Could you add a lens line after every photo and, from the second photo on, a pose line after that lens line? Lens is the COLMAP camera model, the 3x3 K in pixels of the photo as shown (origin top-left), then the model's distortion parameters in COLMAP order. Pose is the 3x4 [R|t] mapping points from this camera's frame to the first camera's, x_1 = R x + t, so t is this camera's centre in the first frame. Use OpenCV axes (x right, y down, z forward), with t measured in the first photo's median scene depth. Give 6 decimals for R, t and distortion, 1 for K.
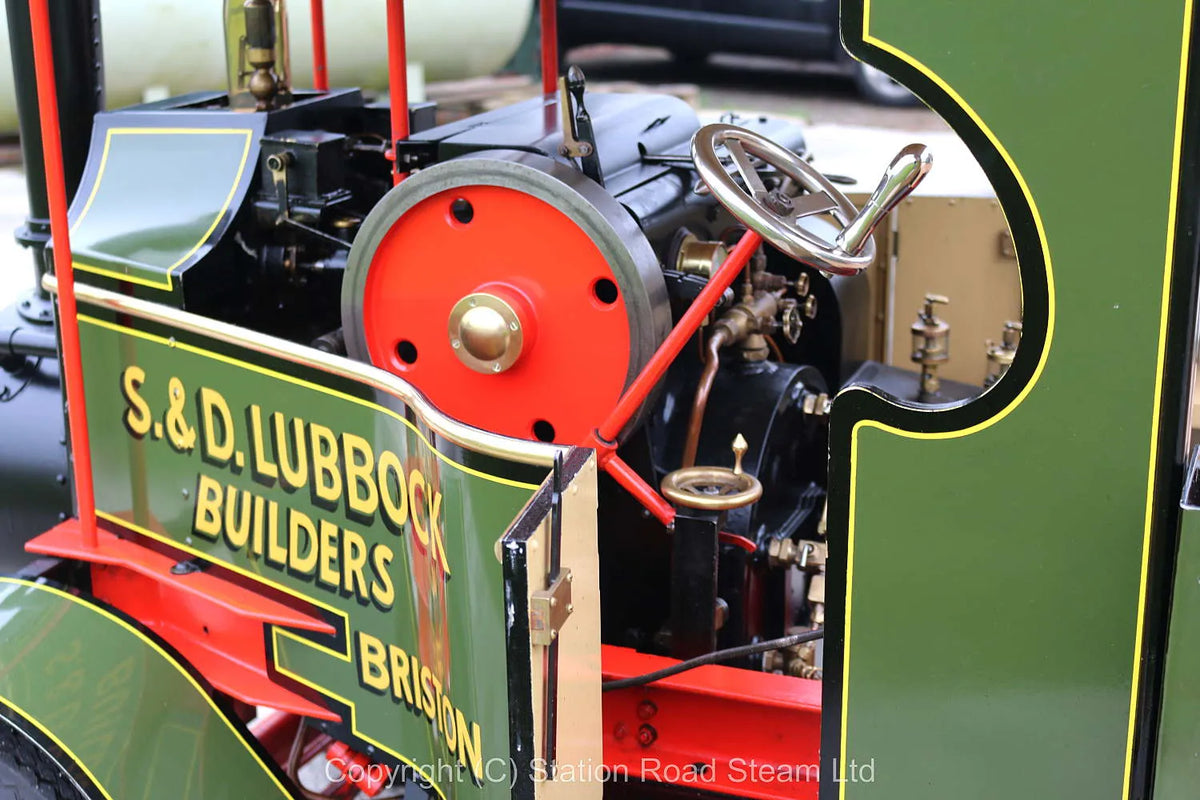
lens RADIAL K [[1806.4, 0, 600.0], [0, 1806.4, 400.0], [0, 0, 1]] dist [0.017220, 0.026021]
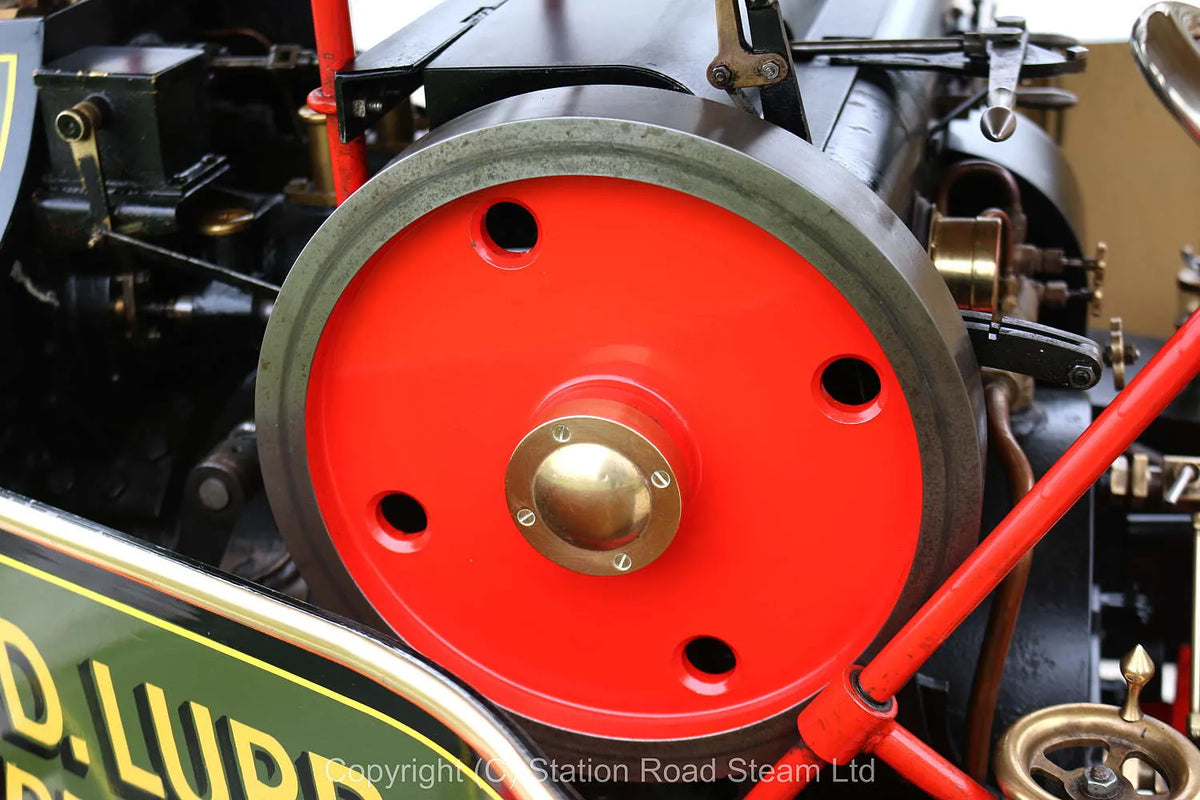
lens RADIAL K [[1689.4, 0, 600.0], [0, 1689.4, 400.0], [0, 0, 1]] dist [-0.026533, -0.020625]
pose [[0.988820, -0.105256, 0.105619, -0.099883], [0.090565, 0.986648, 0.135368, -0.113444], [-0.118457, -0.124290, 0.985150, 0.556288]]
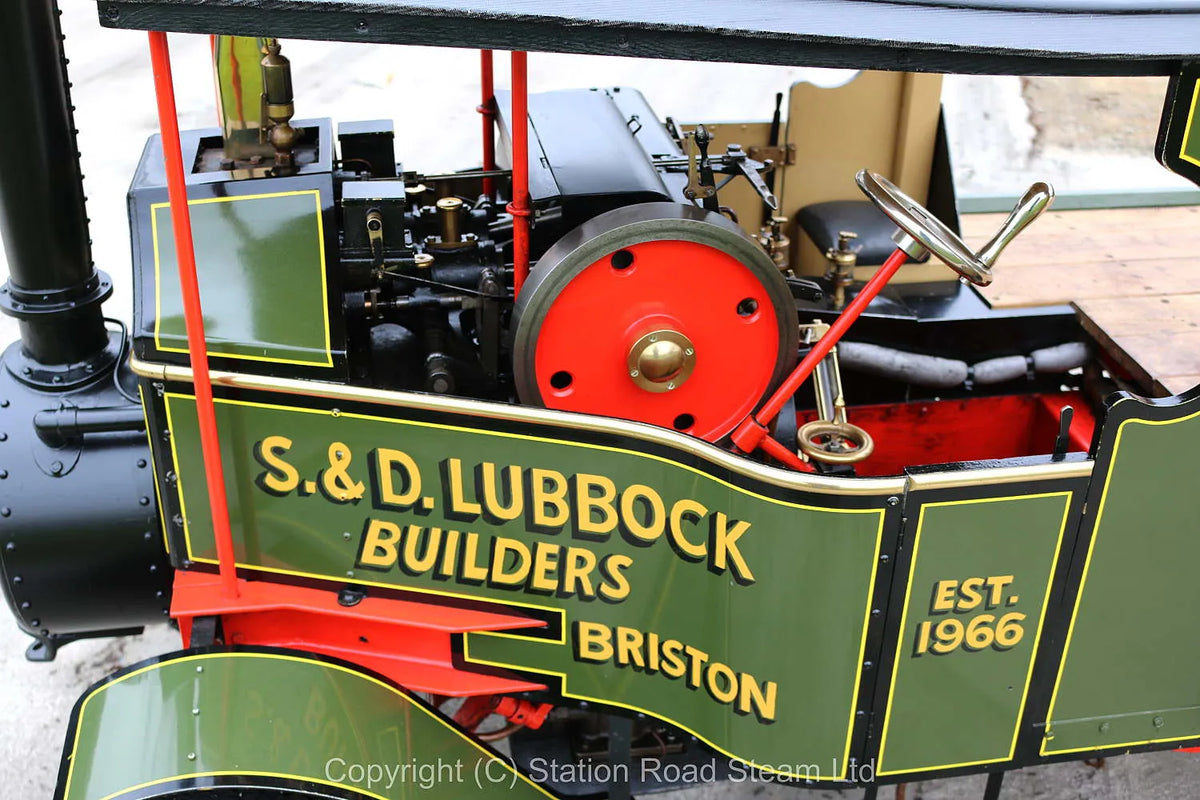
lens RADIAL K [[1436.1, 0, 600.0], [0, 1436.1, 400.0], [0, 0, 1]] dist [-0.097130, -0.011174]
pose [[0.855699, -0.231240, 0.462932, -0.515201], [0.127897, 0.961355, 0.243799, -0.235699], [-0.501419, -0.149411, 0.852206, 0.208190]]
